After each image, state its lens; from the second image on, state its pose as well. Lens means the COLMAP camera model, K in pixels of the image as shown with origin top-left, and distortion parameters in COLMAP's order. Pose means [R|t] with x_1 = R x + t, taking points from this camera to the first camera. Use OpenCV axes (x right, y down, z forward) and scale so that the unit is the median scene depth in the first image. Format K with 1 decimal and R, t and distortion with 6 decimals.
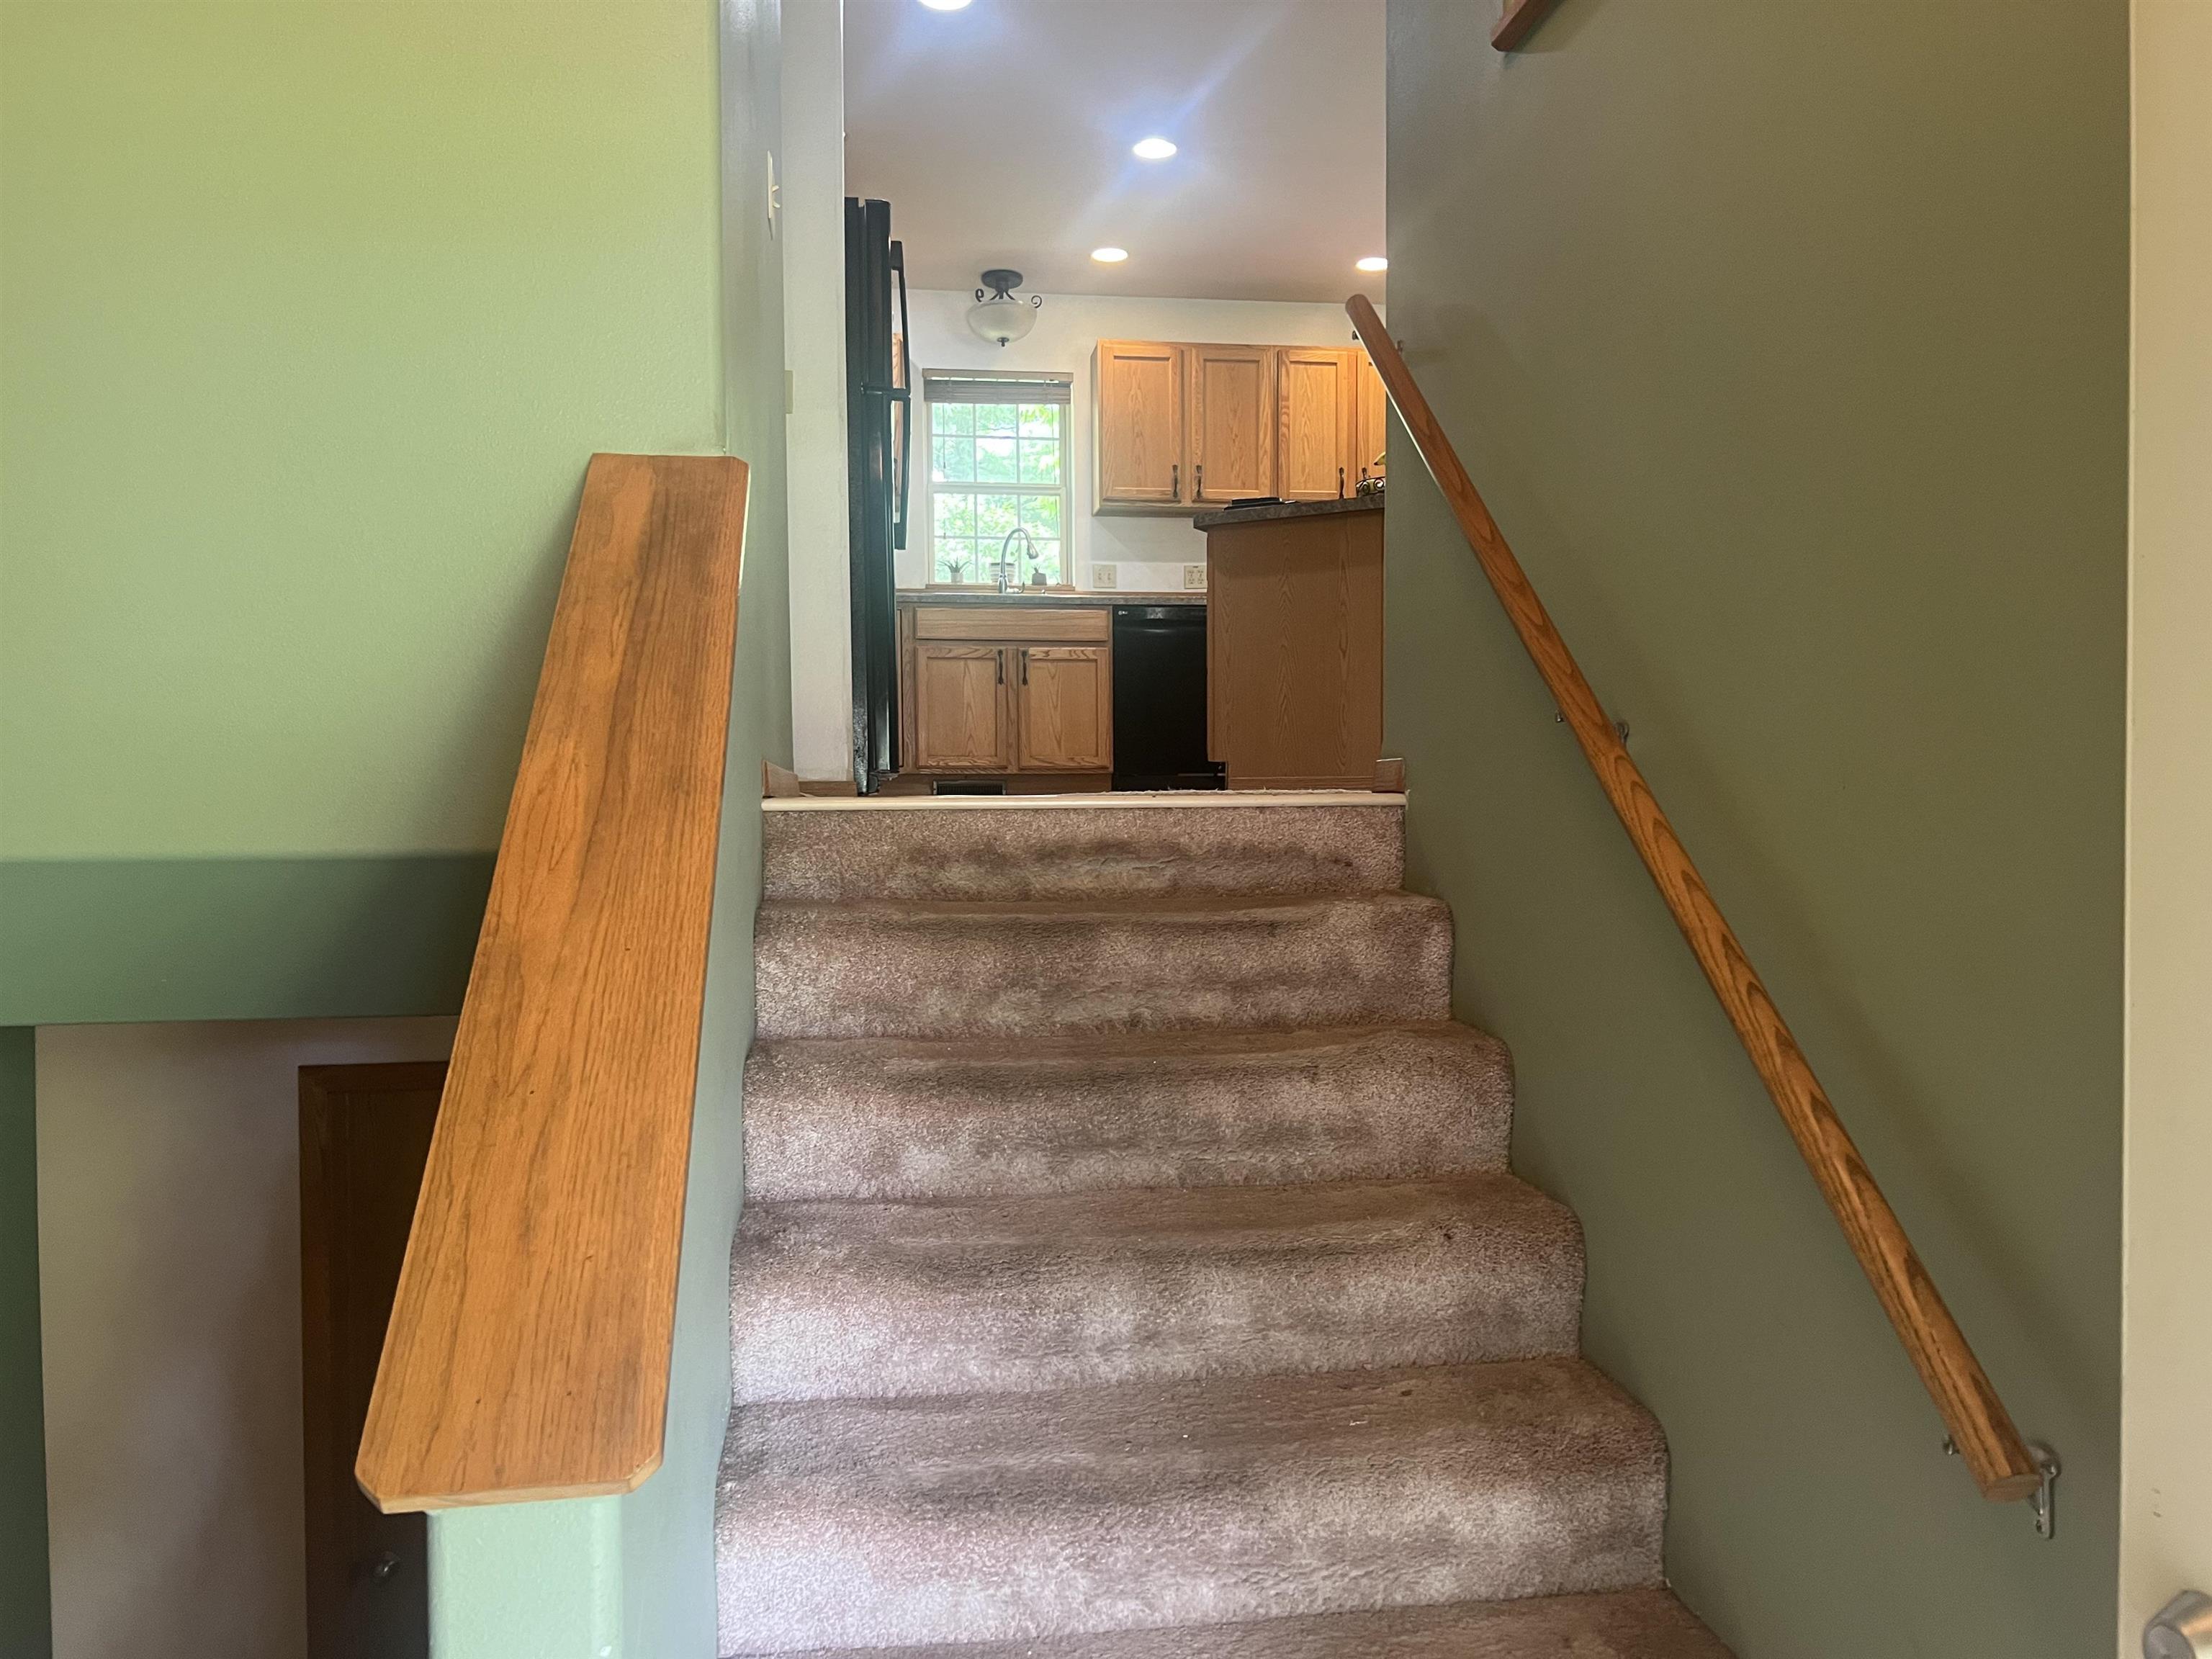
lens RADIAL K [[1562.5, 0, 1096.9], [0, 1562.5, 839.1], [0, 0, 1]] dist [0.071761, 0.000889]
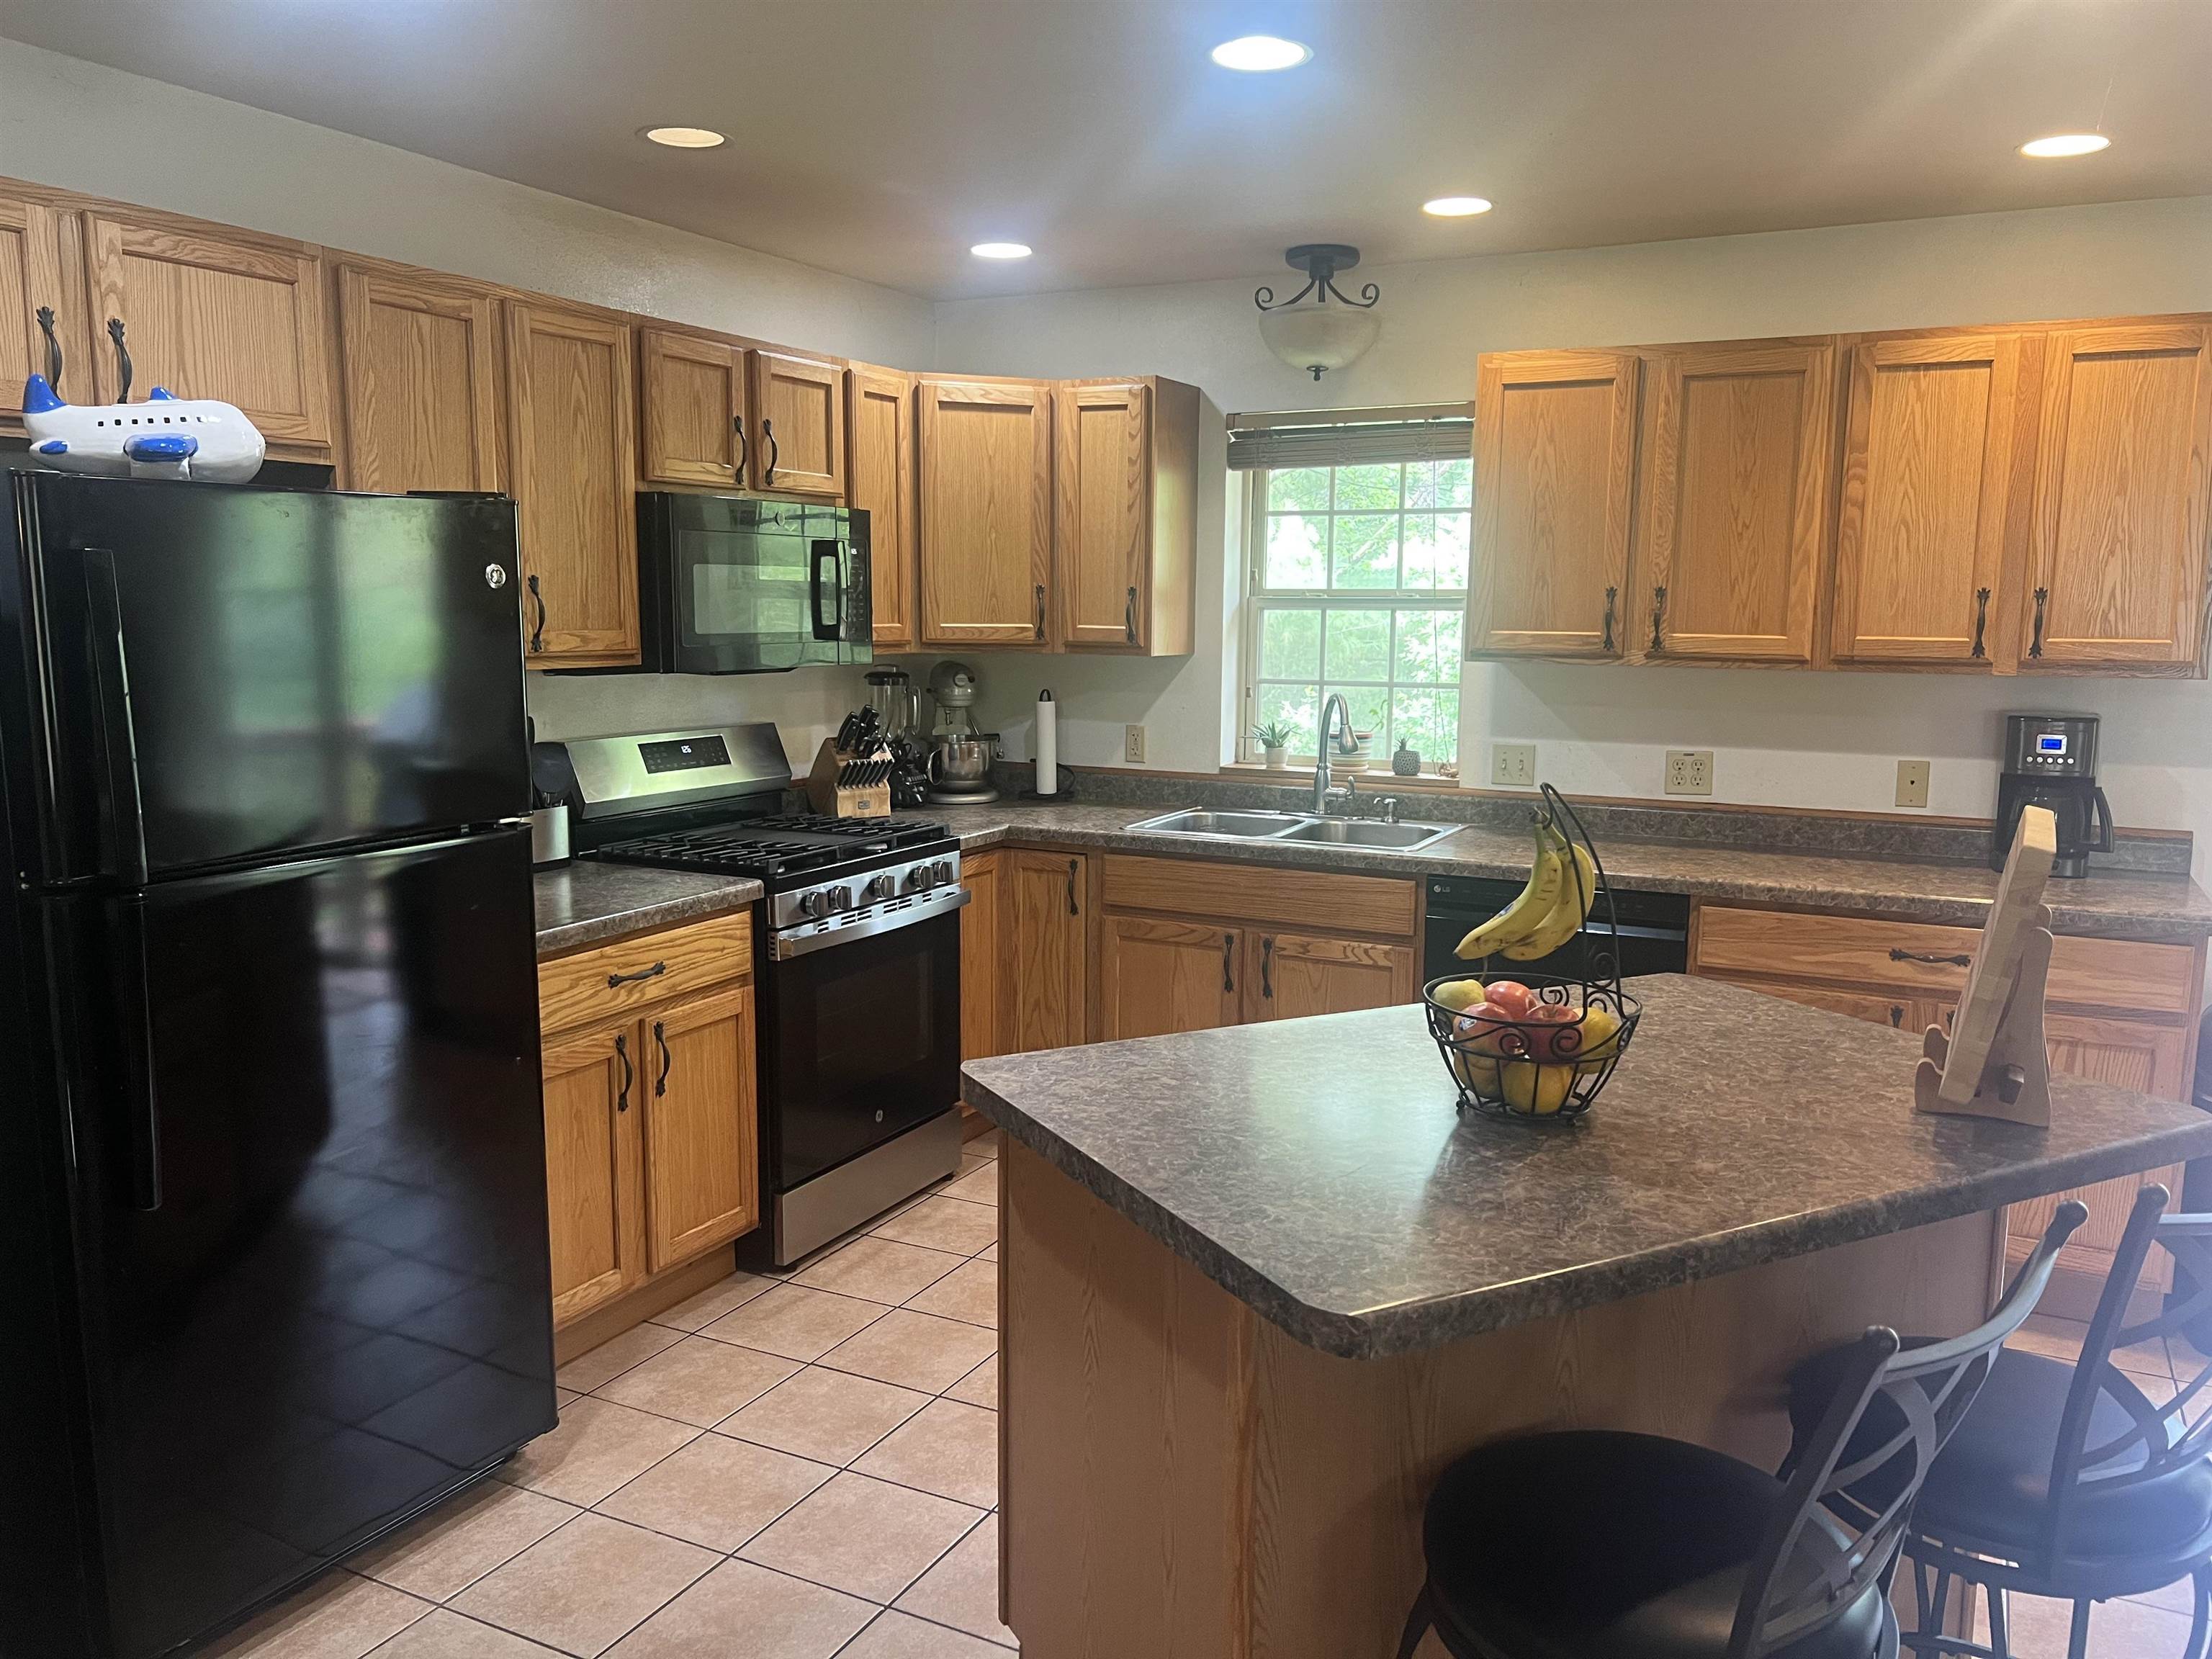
lens RADIAL K [[1663.7, 0, 1120.3], [0, 1663.7, 852.2], [0, 0, 1]] dist [0.061271, -0.081797]
pose [[0.824635, 0.098925, -0.556948, 0.233006], [-0.036971, 0.991910, 0.121442, -0.212795], [0.564456, -0.079554, 0.821620, 0.445485]]
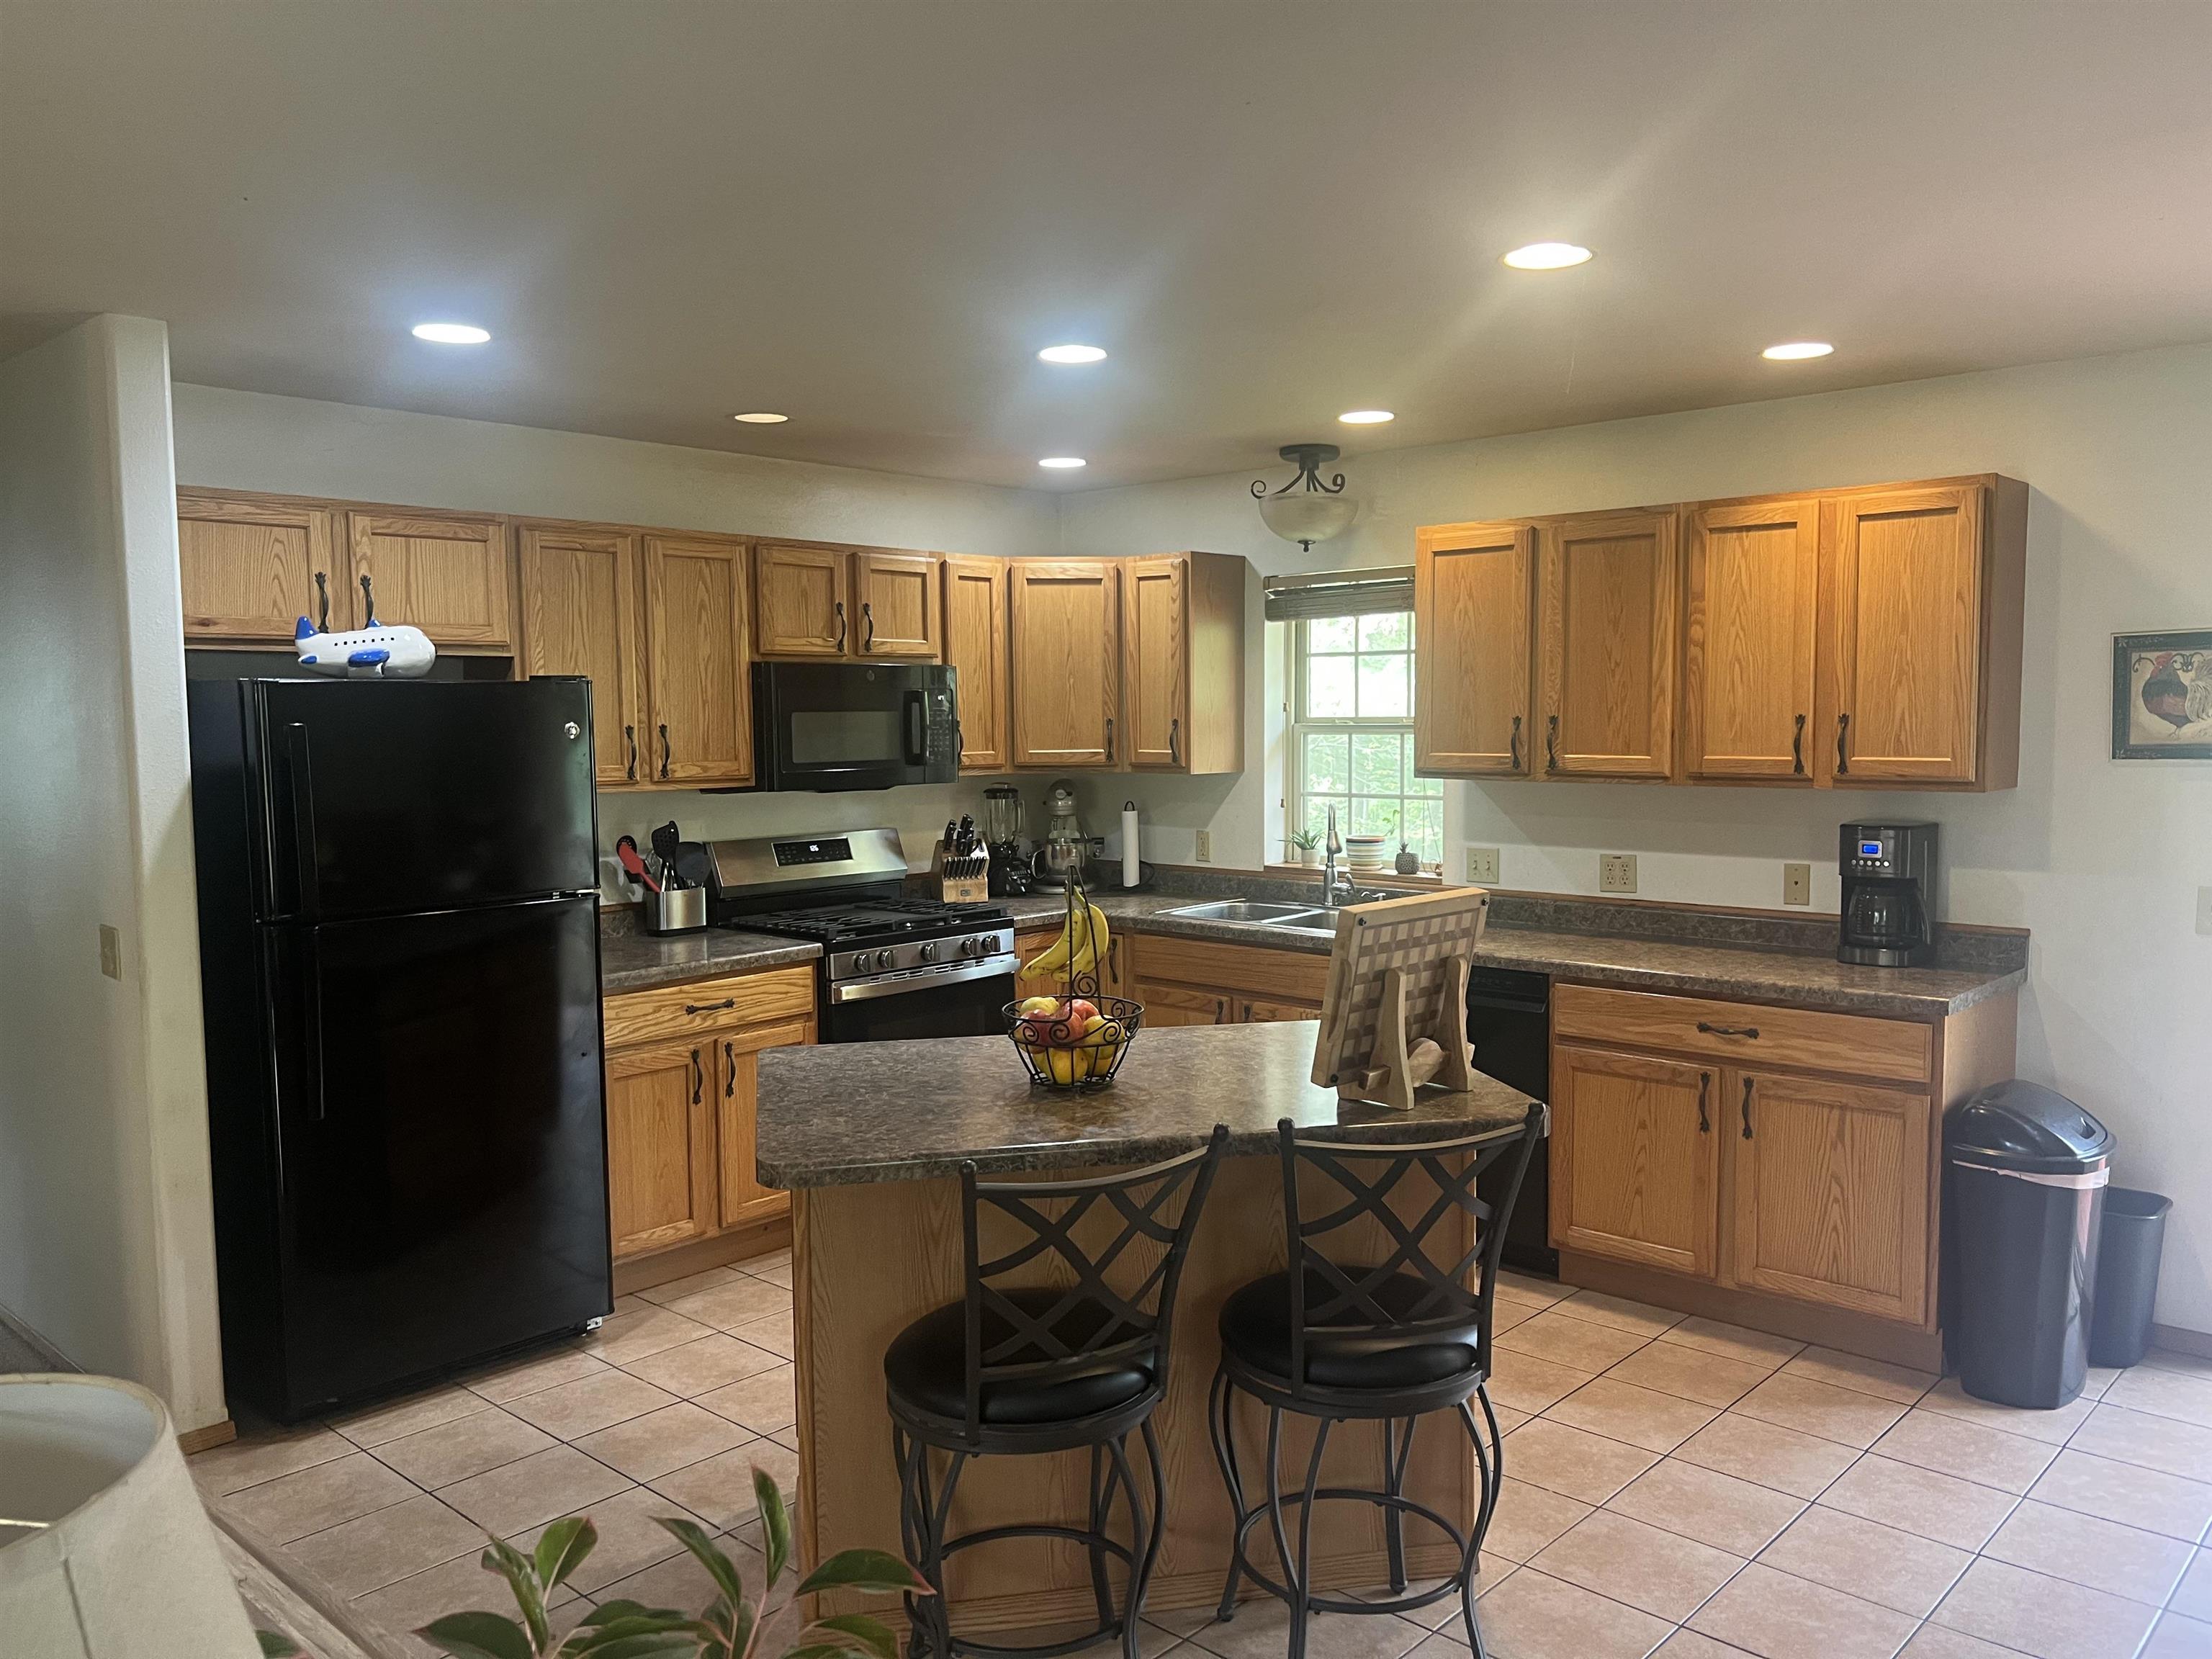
lens RADIAL K [[1663.7, 0, 1117.5], [0, 1663.7, 851.1], [0, 0, 1]] dist [0.061271, -0.081797]
pose [[0.640940, 0.065004, -0.764834, 0.455876], [-0.026246, 0.997681, 0.062799, -0.222663], [0.767142, -0.020177, 0.641160, 0.454956]]
